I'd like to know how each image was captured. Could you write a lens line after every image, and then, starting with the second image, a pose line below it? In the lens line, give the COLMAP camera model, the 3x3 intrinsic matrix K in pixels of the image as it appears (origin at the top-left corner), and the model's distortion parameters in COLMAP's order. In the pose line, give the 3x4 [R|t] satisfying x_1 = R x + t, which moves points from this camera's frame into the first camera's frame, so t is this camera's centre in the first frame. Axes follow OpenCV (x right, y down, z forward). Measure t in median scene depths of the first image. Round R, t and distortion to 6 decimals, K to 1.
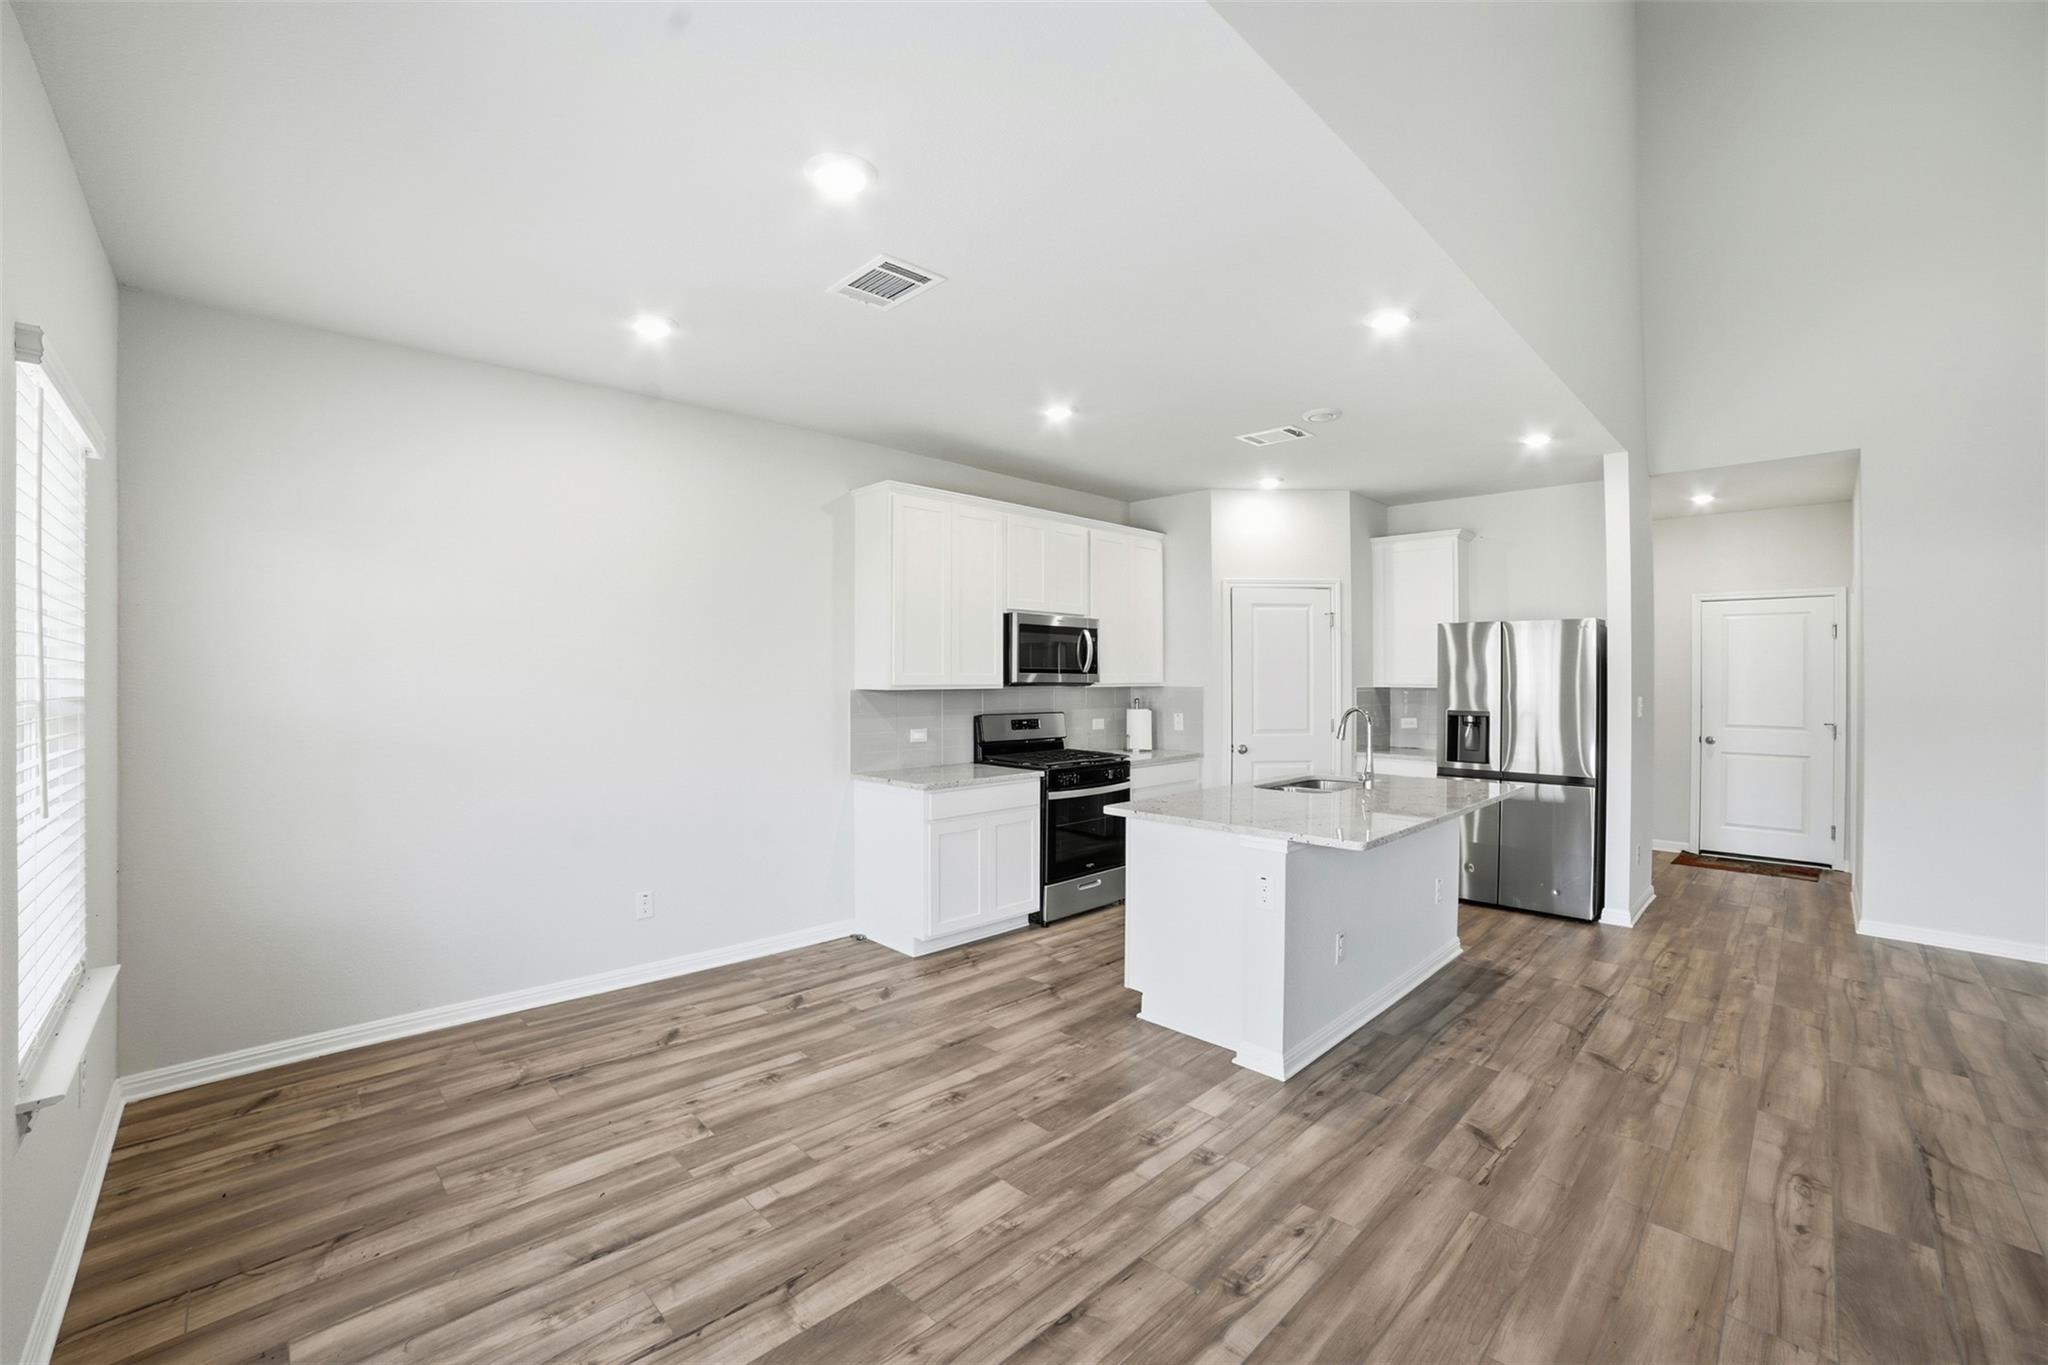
lens RADIAL K [[855.4, 0, 1013.5], [0, 855.4, 680.4], [0, 0, 1]] dist [-0.105247, 0.034621]
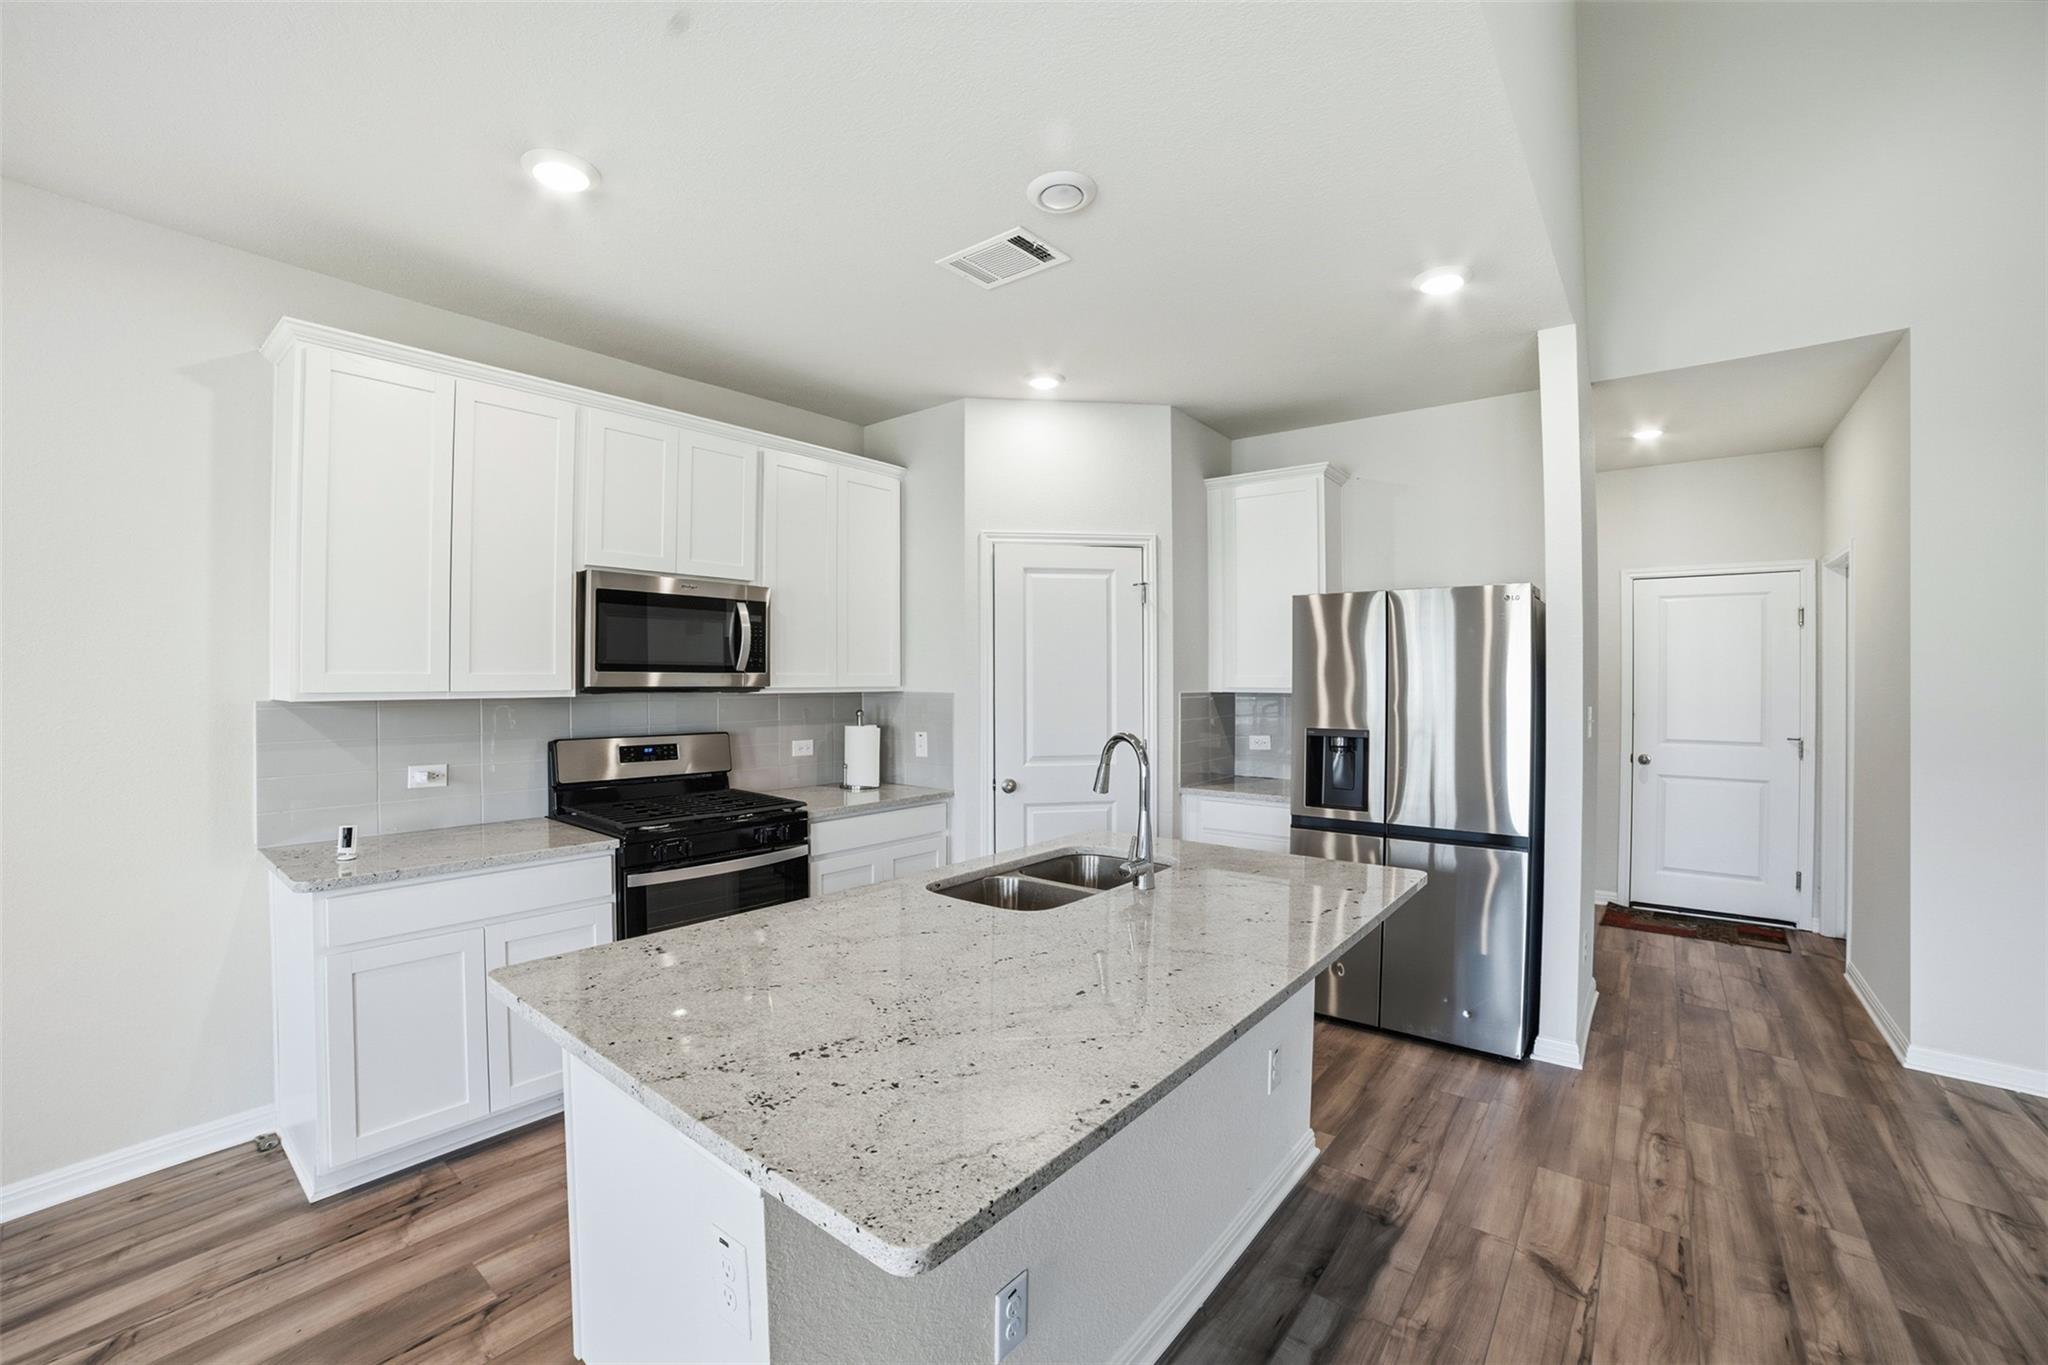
lens RADIAL K [[855.4, 0, 1013.5], [0, 855.4, 680.4], [0, 0, 1]] dist [-0.105247, 0.034621]
pose [[0.993170, -0.000351, 0.116678, 0.230051], [0.000424, 1.000000, -0.000602, -0.001642], [-0.116678, 0.000647, 0.993170, 0.393903]]
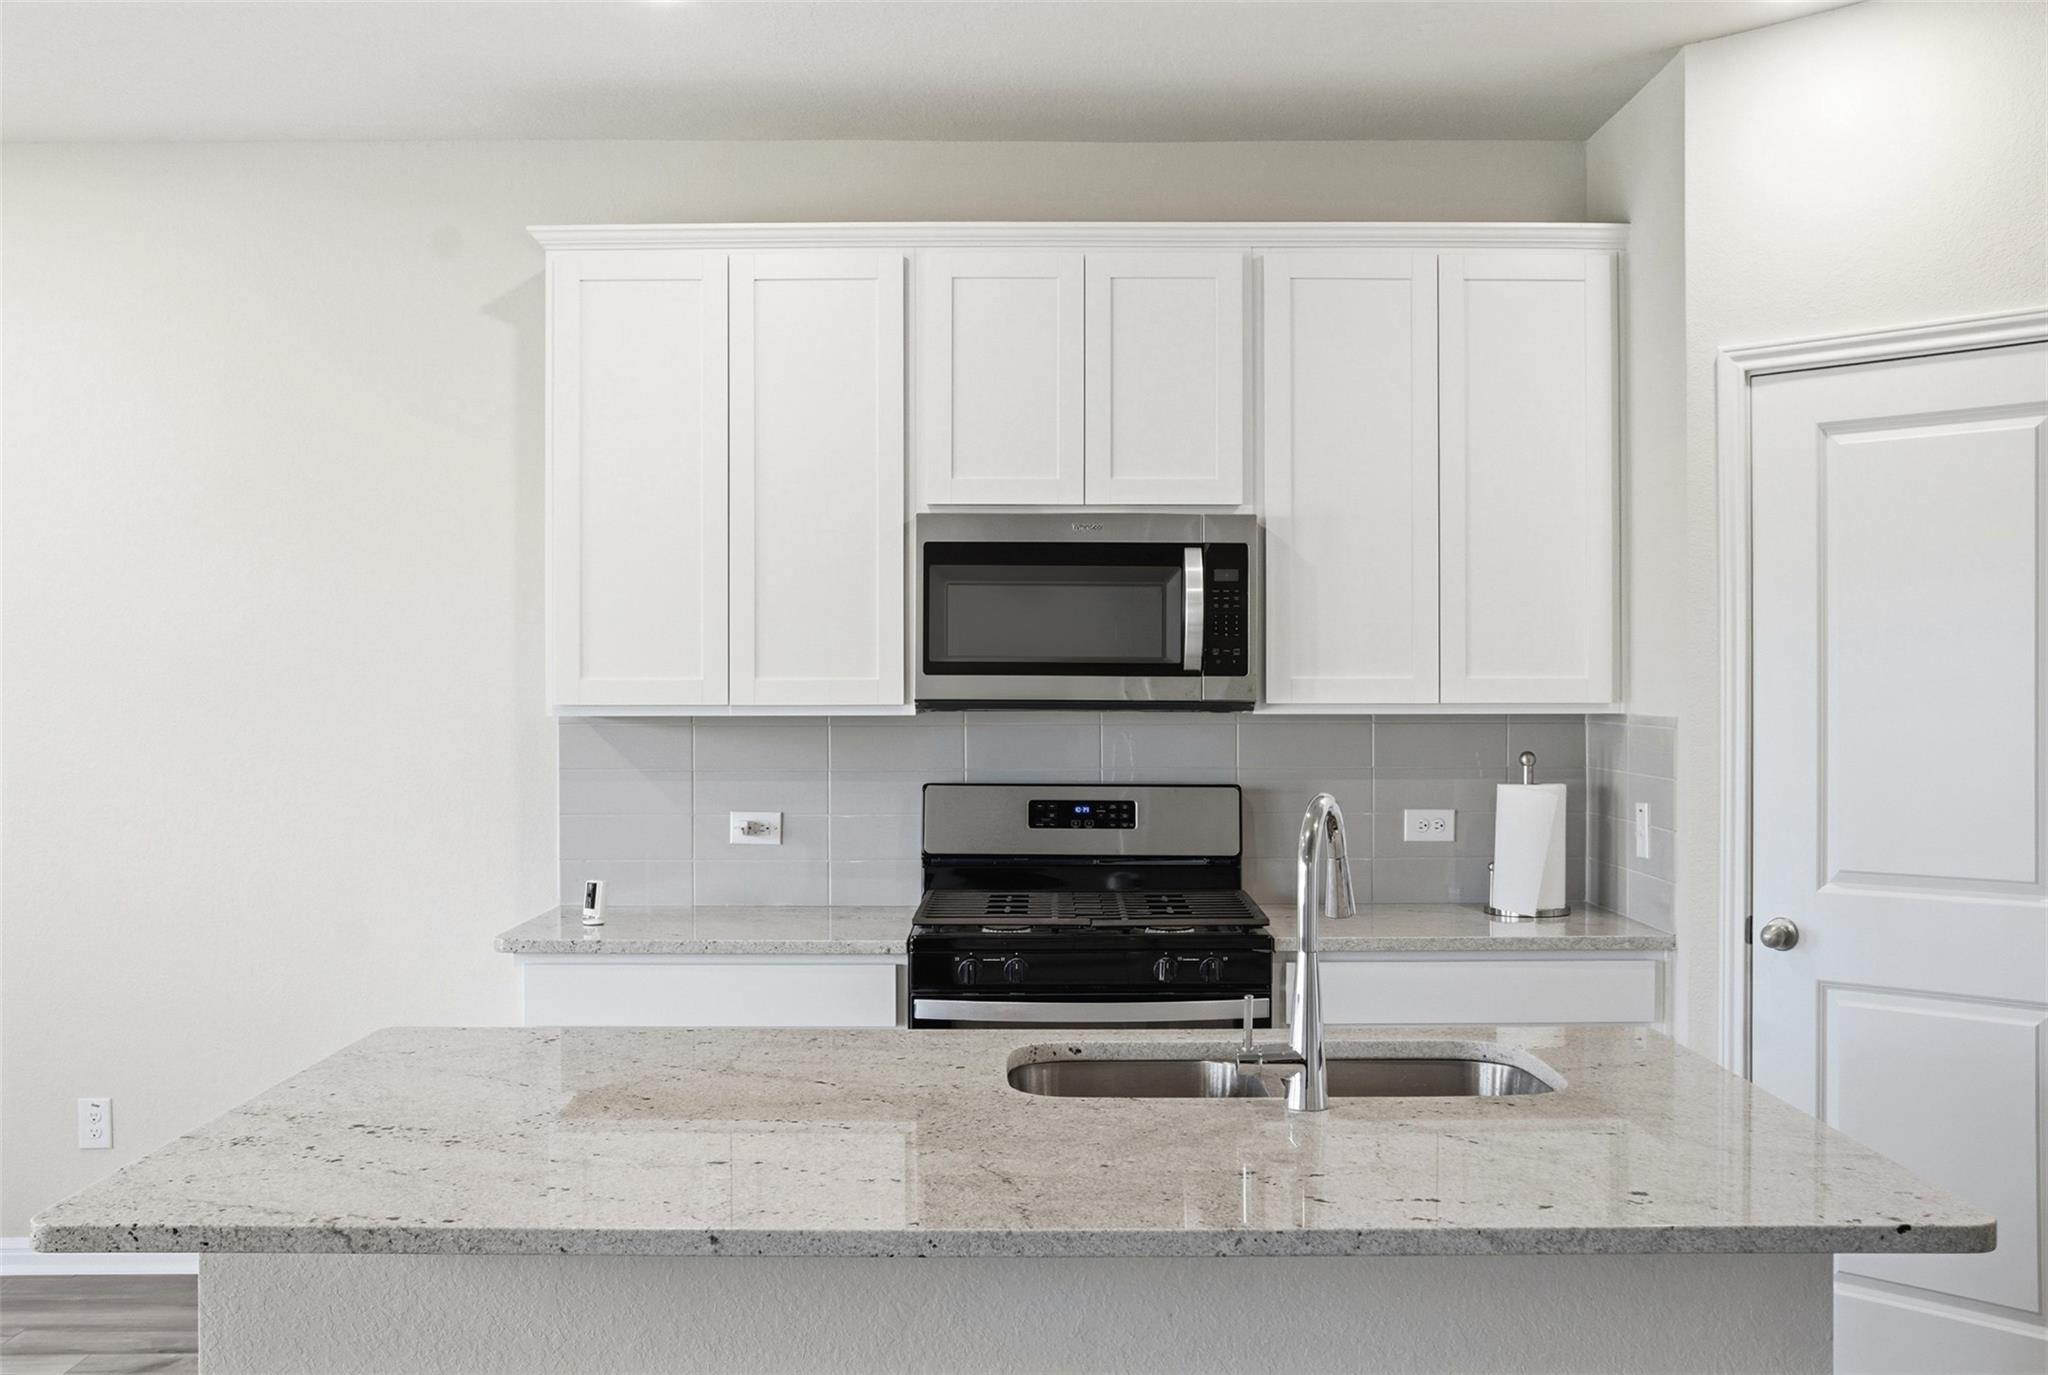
lens RADIAL K [[1998.7, 0, 1009.6], [0, 1998.7, 694.0], [0, 0, 1]] dist [-0.039757, -0.007618]
pose [[0.712453, 0.002035, -0.701717, 0.654943], [-0.001501, 0.999998, 0.001376, -0.001227], [0.701719, 0.000073, 0.712454, 0.407106]]
